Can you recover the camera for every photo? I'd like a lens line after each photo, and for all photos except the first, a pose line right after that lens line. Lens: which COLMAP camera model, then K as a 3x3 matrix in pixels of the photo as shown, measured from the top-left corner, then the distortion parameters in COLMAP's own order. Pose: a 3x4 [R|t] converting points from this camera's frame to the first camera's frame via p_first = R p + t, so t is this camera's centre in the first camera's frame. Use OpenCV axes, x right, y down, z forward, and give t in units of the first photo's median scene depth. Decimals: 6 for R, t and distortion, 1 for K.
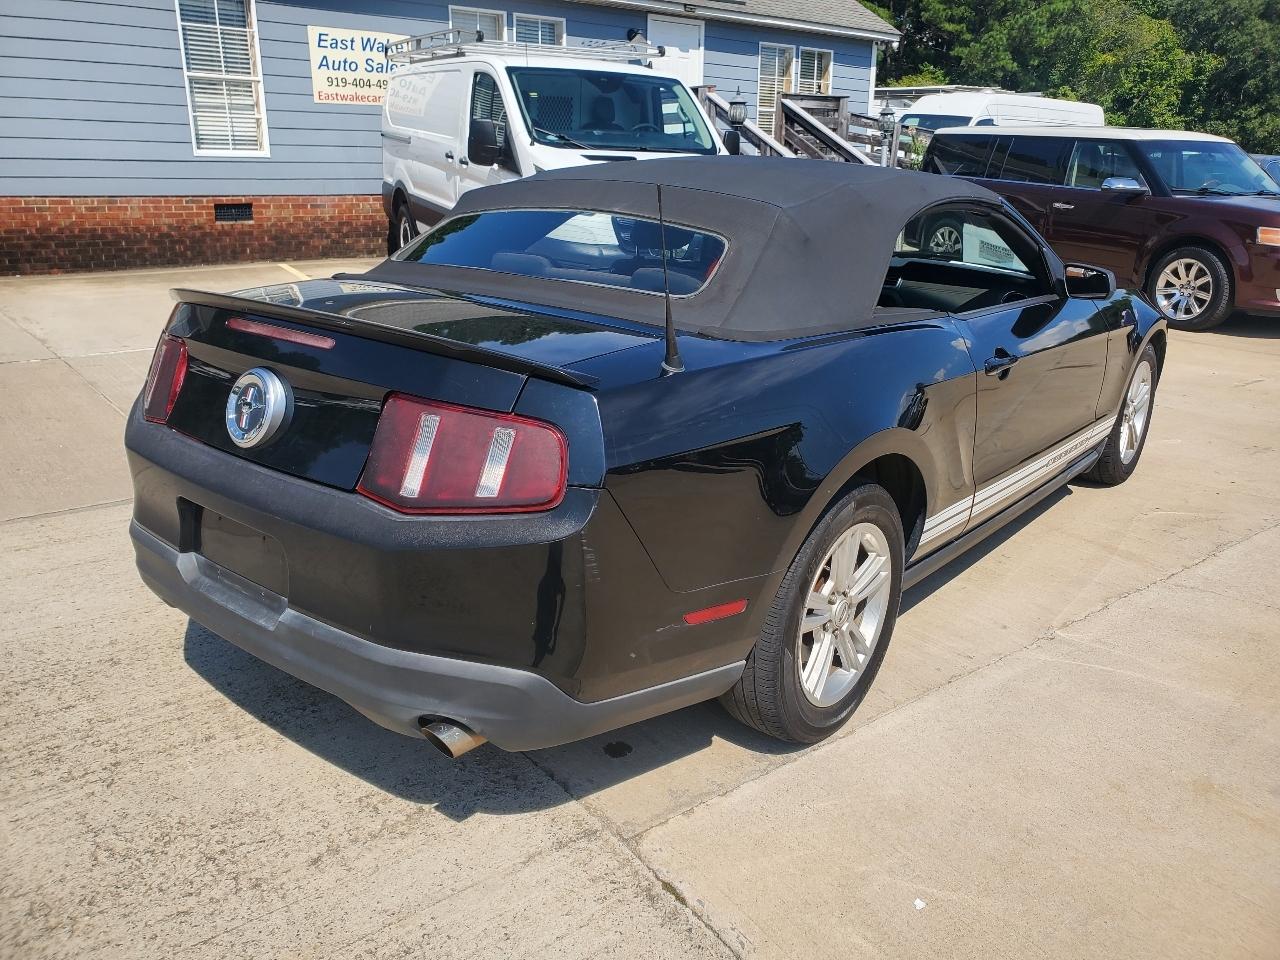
lens RADIAL K [[986.2, 0, 651.0], [0, 986.2, 468.0], [0, 0, 1]] dist [0.004329, 0.007796]
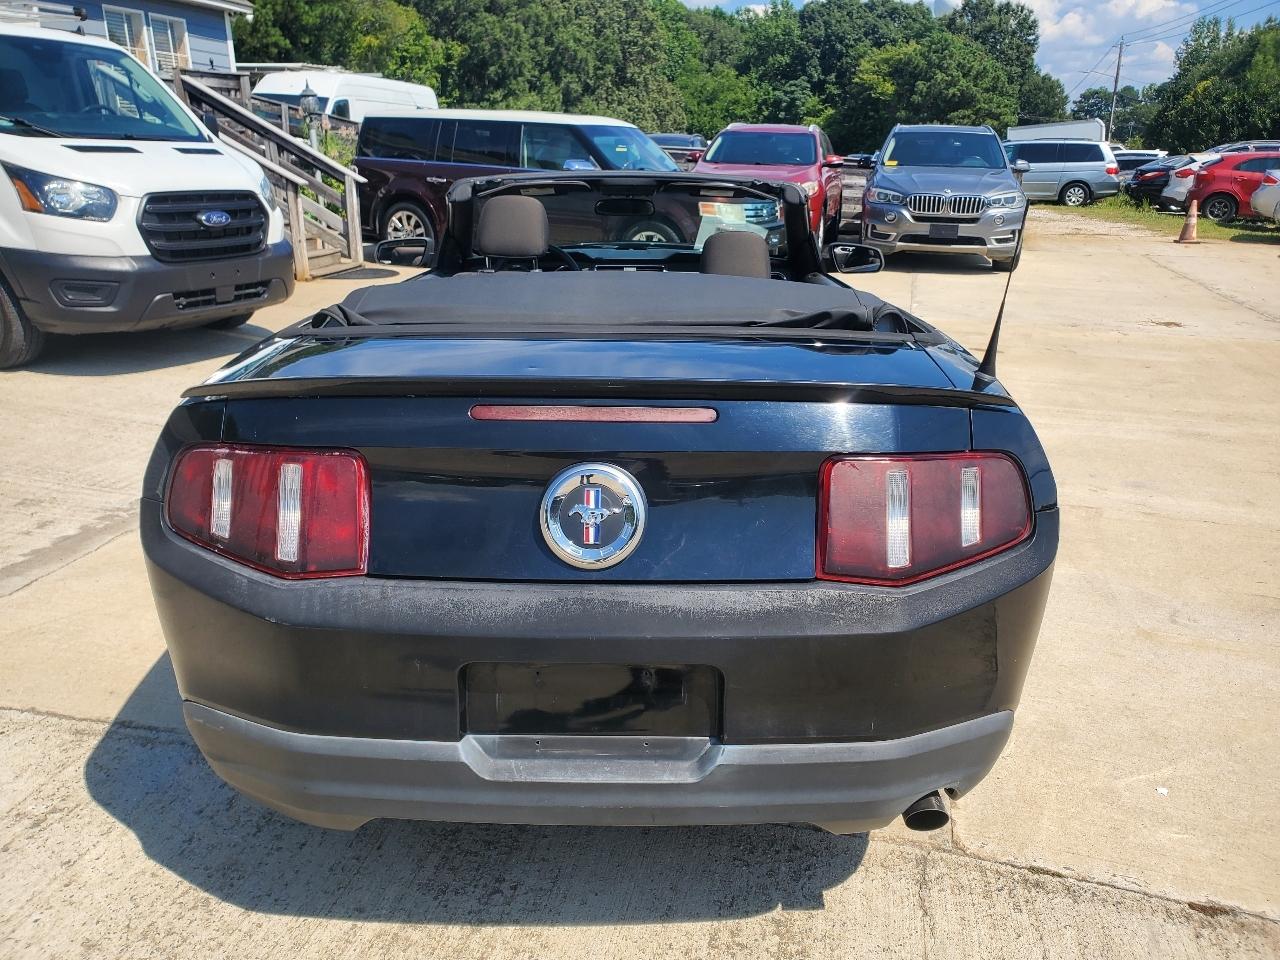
lens RADIAL K [[981.6, 0, 635.3], [0, 981.6, 471.8], [0, 0, 1]] dist [0.012600, 0.004937]
pose [[0.785809, -0.206069, 0.583129, -0.231842], [0.191522, 0.977591, 0.087377, -0.043934], [-0.588068, 0.043021, 0.807667, 0.106667]]
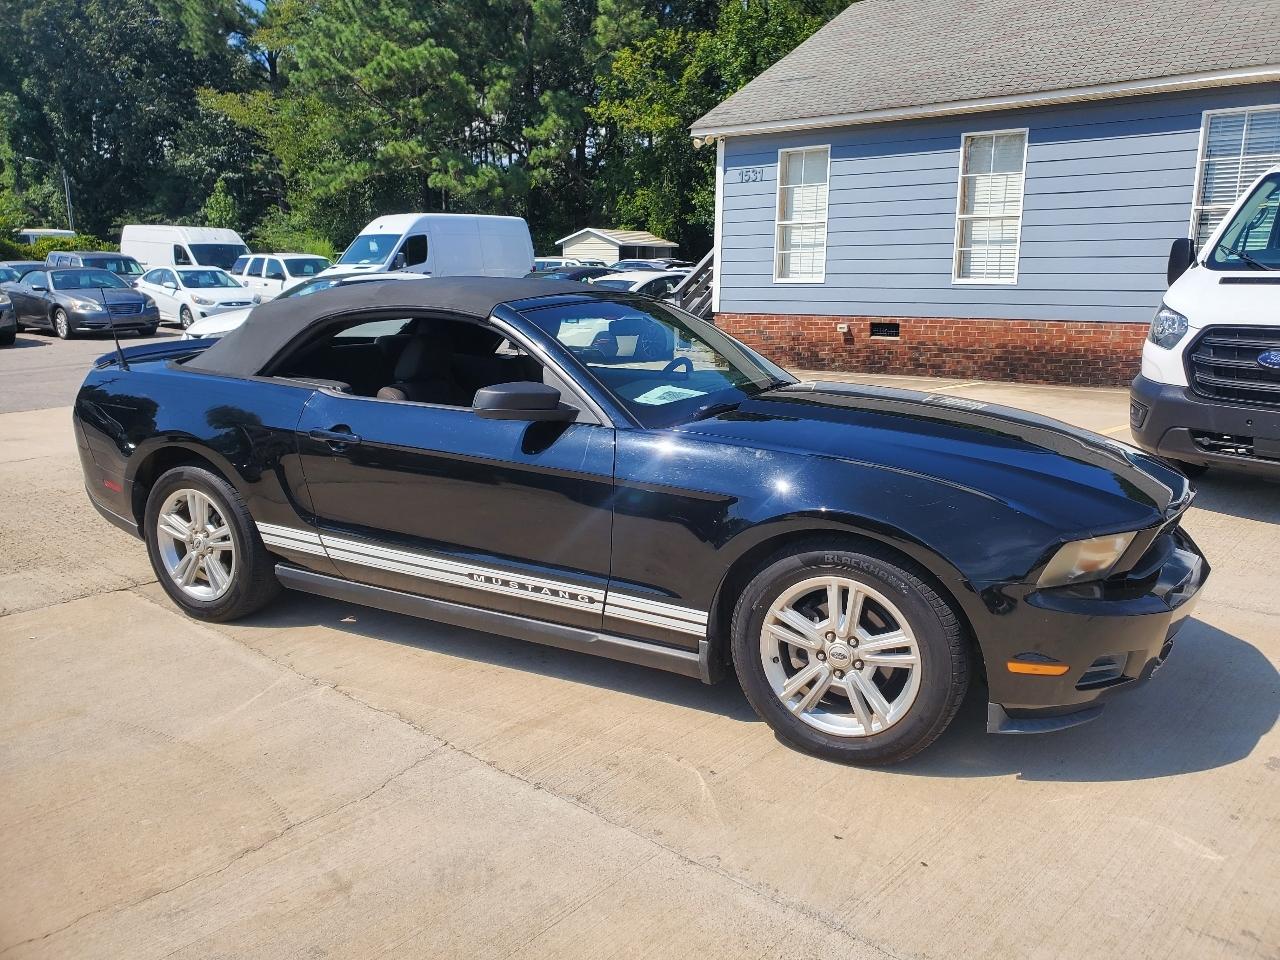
lens RADIAL K [[987.5, 0, 652.2], [0, 987.5, 473.8], [0, 0, 1]] dist [0.004960, 0.004515]
pose [[0.198464, 0.172065, -0.964886, 0.647773], [-0.292525, 0.949998, 0.109242, -0.122632], [0.935436, 0.260572, 0.238874, 0.436732]]
